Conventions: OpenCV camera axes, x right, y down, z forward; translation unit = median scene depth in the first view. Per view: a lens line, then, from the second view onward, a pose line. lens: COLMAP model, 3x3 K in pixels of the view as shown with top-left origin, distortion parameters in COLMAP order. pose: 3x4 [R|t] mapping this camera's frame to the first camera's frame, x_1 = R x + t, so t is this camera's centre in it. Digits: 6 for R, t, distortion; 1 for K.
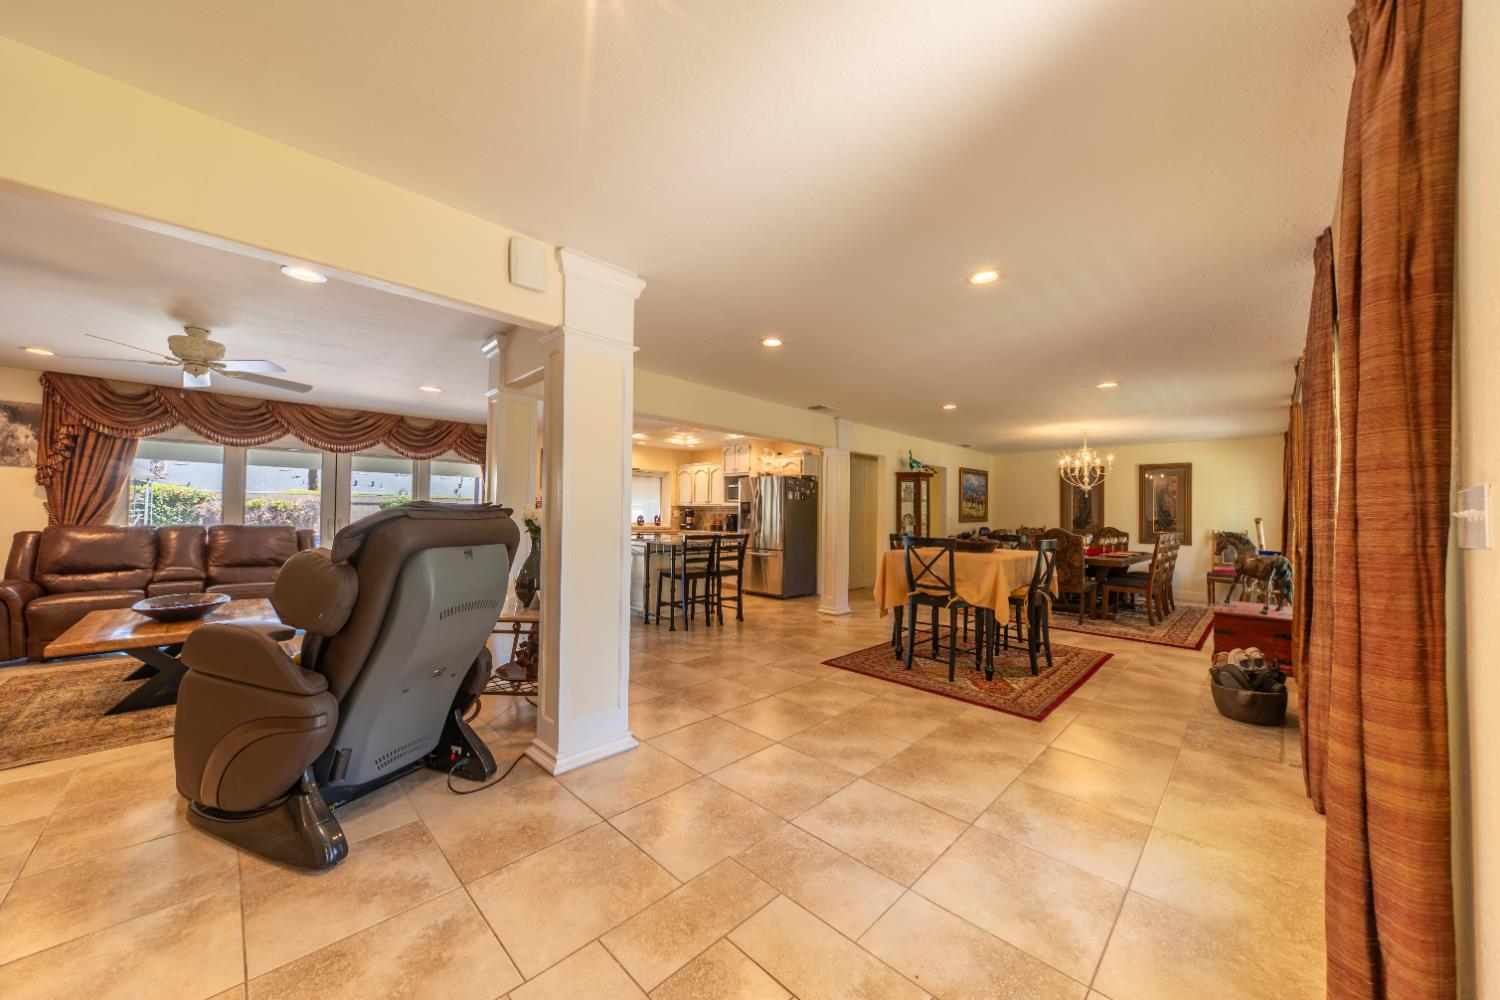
lens RADIAL K [[519.7, 0, 751.2], [0, 519.7, 506.2], [0, 0, 1]] dist [0.001737, -0.002772]
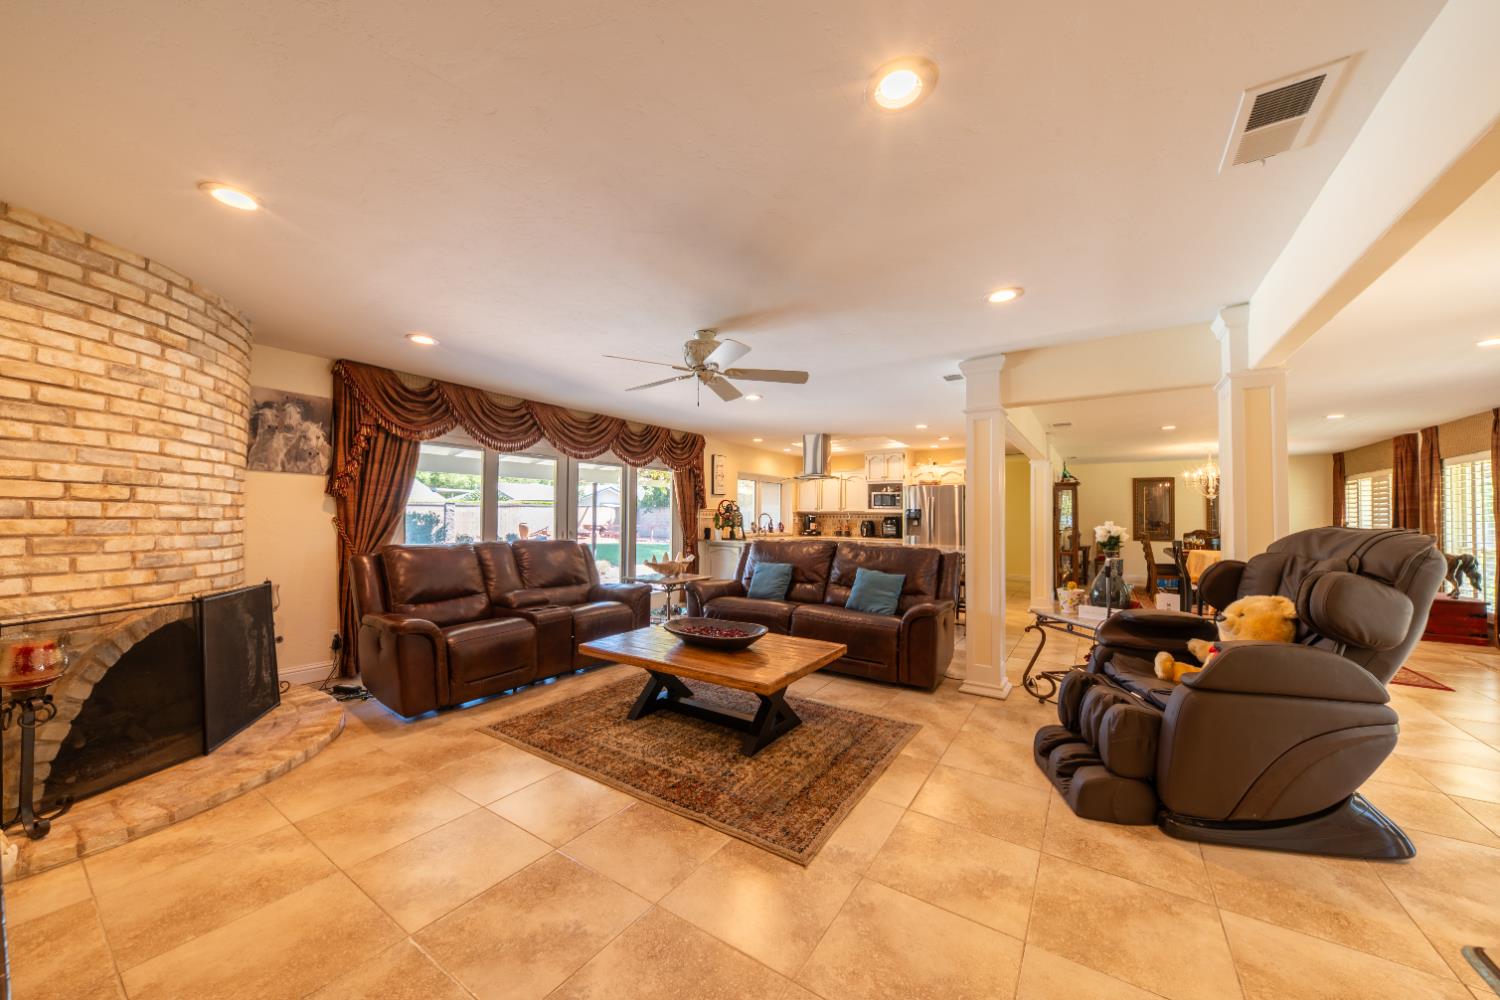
lens RADIAL K [[519.7, 0, 751.2], [0, 519.7, 506.2], [0, 0, 1]] dist [0.001737, -0.002772]
pose [[0.982329, -0.002364, 0.187145, -0.734600], [0.002642, 0.999996, -0.001234, -0.019524], [-0.187142, 0.001707, 0.982331, 0.051029]]
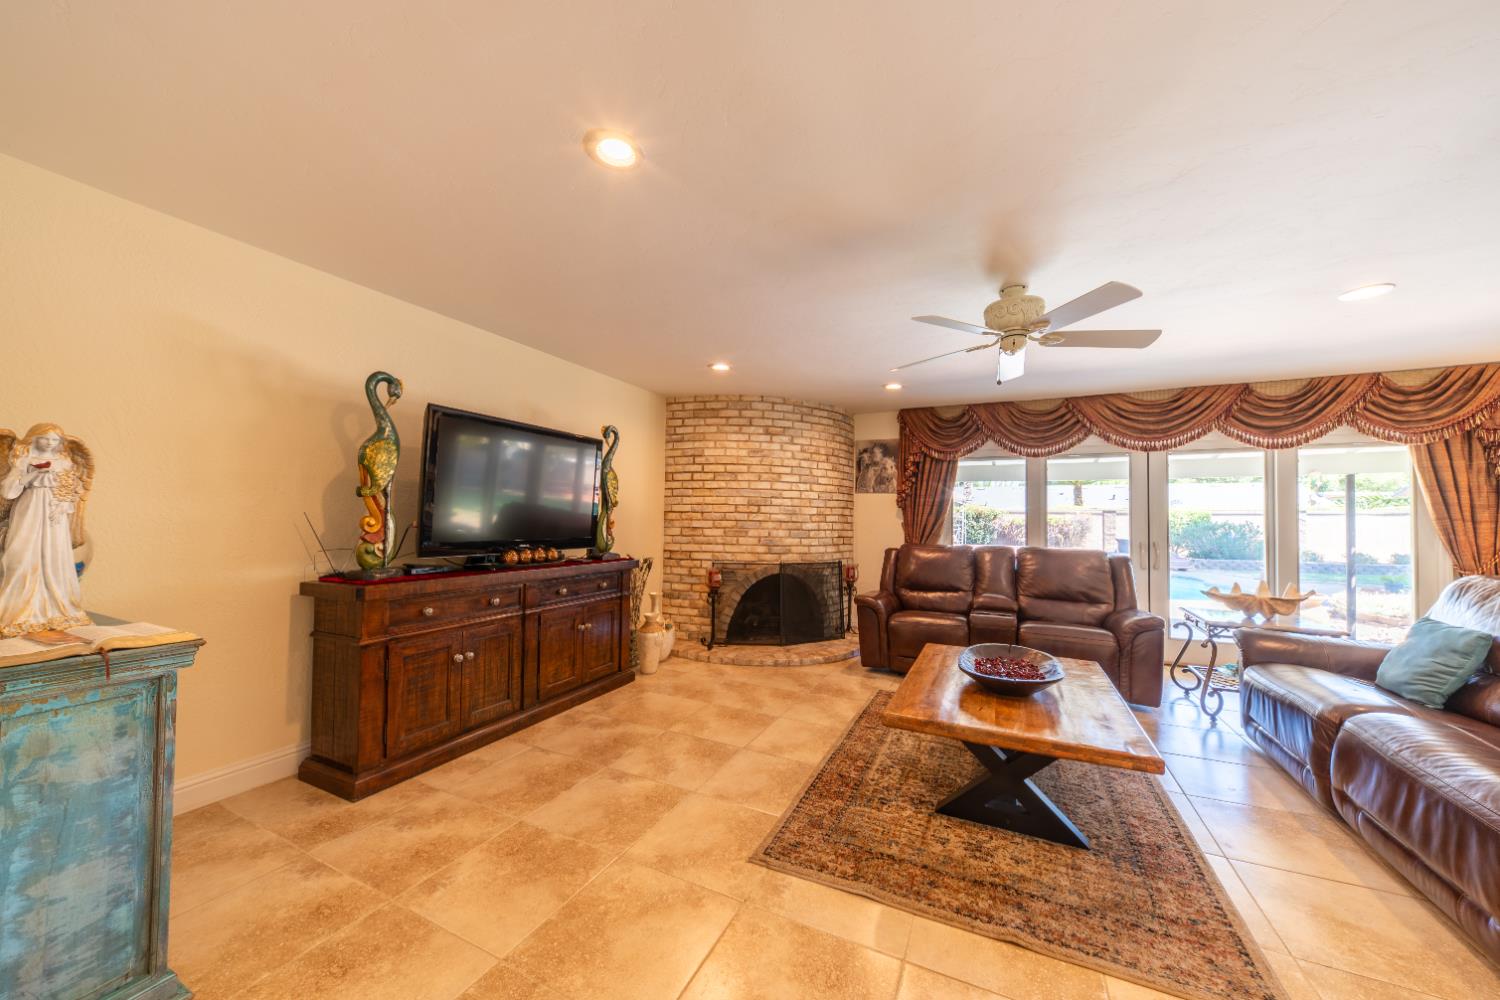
lens RADIAL K [[519.7, 0, 751.2], [0, 519.7, 506.2], [0, 0, 1]] dist [0.001737, -0.002772]
pose [[0.318159, -0.032827, -0.947469, -0.315695], [0.008397, 0.999459, -0.031809, -0.008846], [0.948000, 0.002164, 0.318262, 0.262447]]
